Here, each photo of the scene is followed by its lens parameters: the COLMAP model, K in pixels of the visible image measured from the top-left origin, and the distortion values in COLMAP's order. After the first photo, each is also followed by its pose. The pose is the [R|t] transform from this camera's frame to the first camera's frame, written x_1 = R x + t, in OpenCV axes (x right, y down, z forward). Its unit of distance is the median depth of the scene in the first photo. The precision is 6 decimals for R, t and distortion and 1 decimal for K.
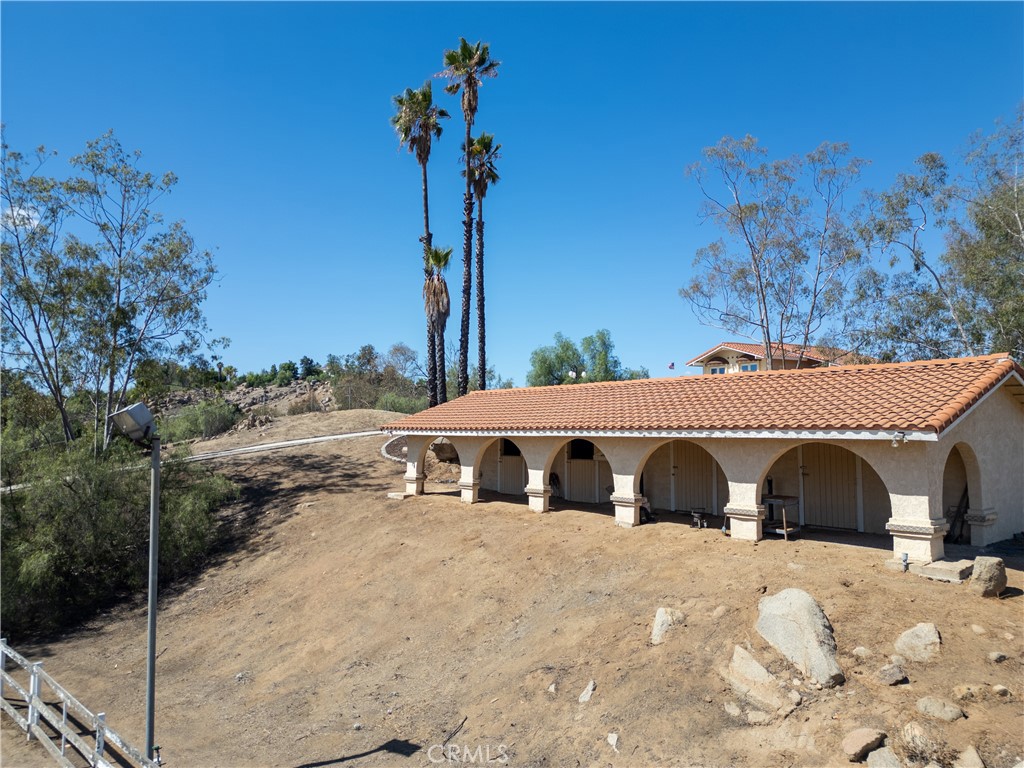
lens RADIAL K [[714.2, 0, 512.0], [0, 714.2, 384.0], [0, 0, 1]] dist [0.050379, -0.036233]
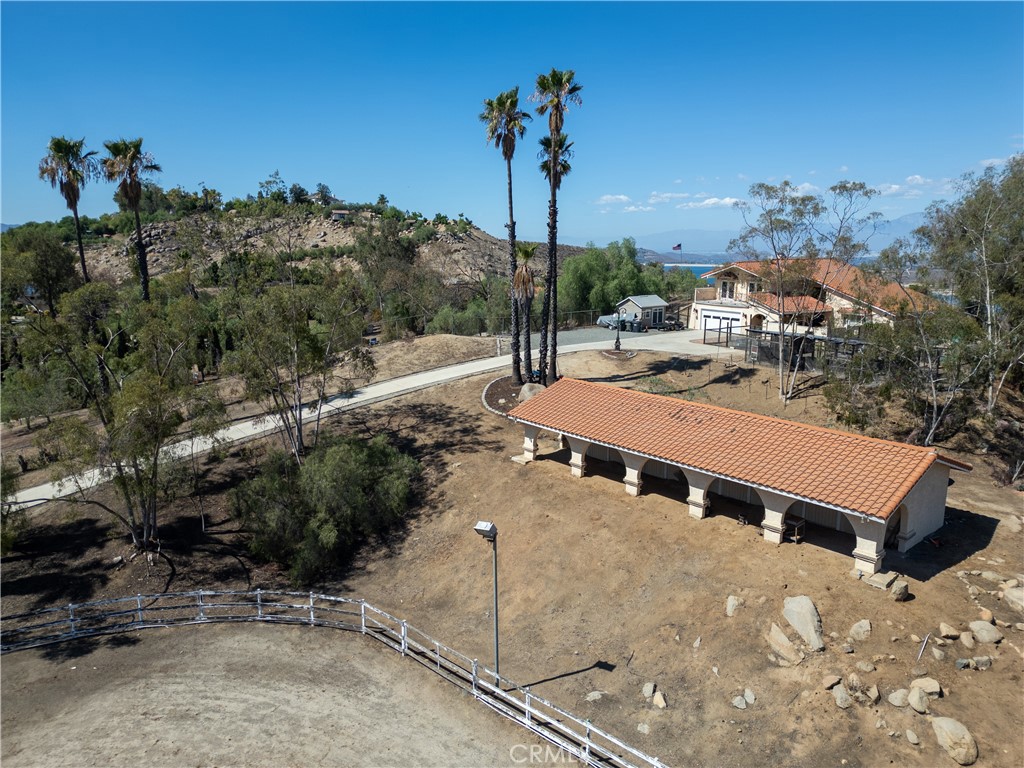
lens RADIAL K [[714.2, 0, 512.0], [0, 714.2, 384.0], [0, 0, 1]] dist [0.050379, -0.036233]
pose [[0.999552, -0.002047, 0.029868, -0.434068], [-0.005787, 0.965634, 0.259842, -0.728598], [-0.029373, -0.259899, 0.965189, -0.689901]]
